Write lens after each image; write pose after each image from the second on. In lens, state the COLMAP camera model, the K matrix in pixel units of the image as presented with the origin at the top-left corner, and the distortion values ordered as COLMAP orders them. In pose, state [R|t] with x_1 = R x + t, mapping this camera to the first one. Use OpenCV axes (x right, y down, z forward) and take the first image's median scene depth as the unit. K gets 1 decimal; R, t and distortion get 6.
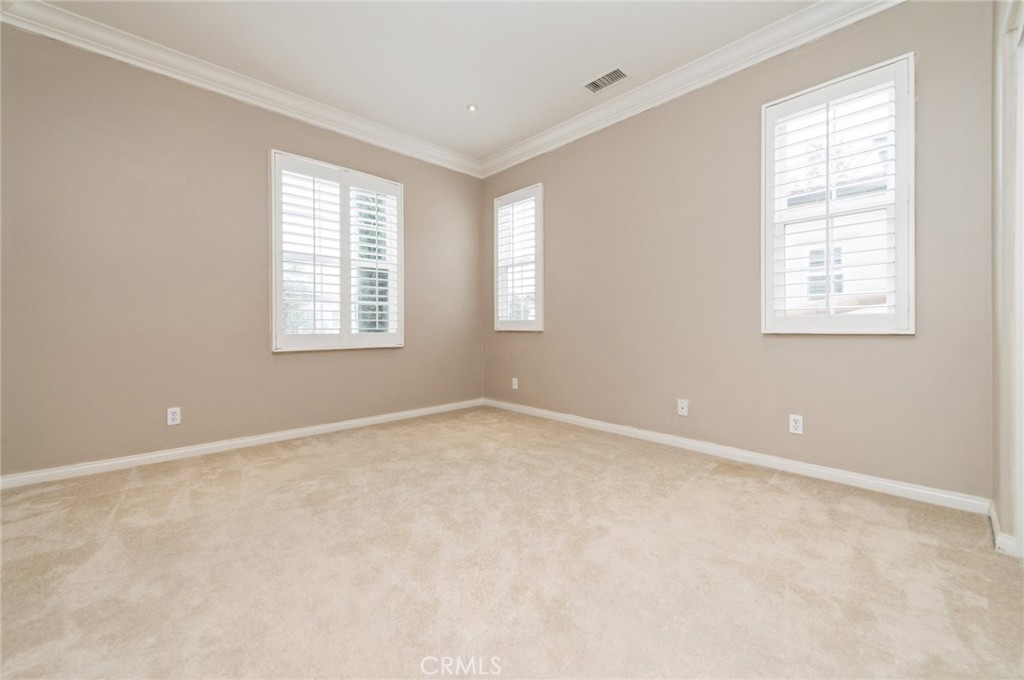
lens RADIAL K [[404.9, 0, 518.5], [0, 404.9, 331.6], [0, 0, 1]] dist [0.015934, -0.004016]
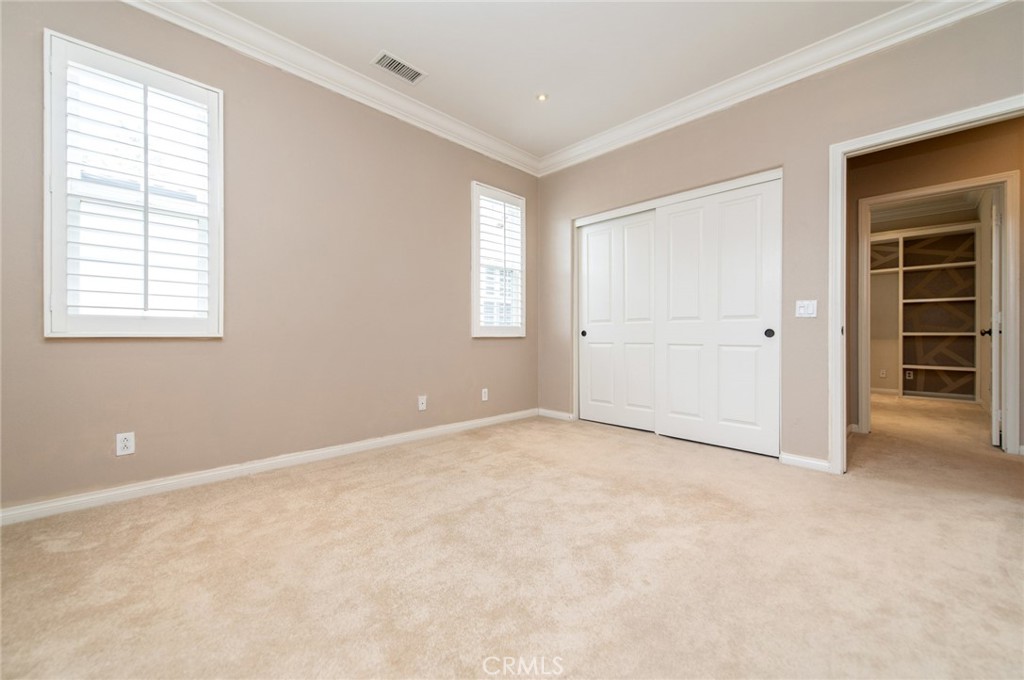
lens RADIAL K [[404.9, 0, 516.5], [0, 404.9, 332.9], [0, 0, 1]] dist [0.015934, -0.004016]
pose [[-0.019948, 0.000035, 0.999801, -0.854724], [0.001104, 0.999999, -0.000013, -0.011251], [-0.999800, 0.001104, -0.019948, 0.882996]]
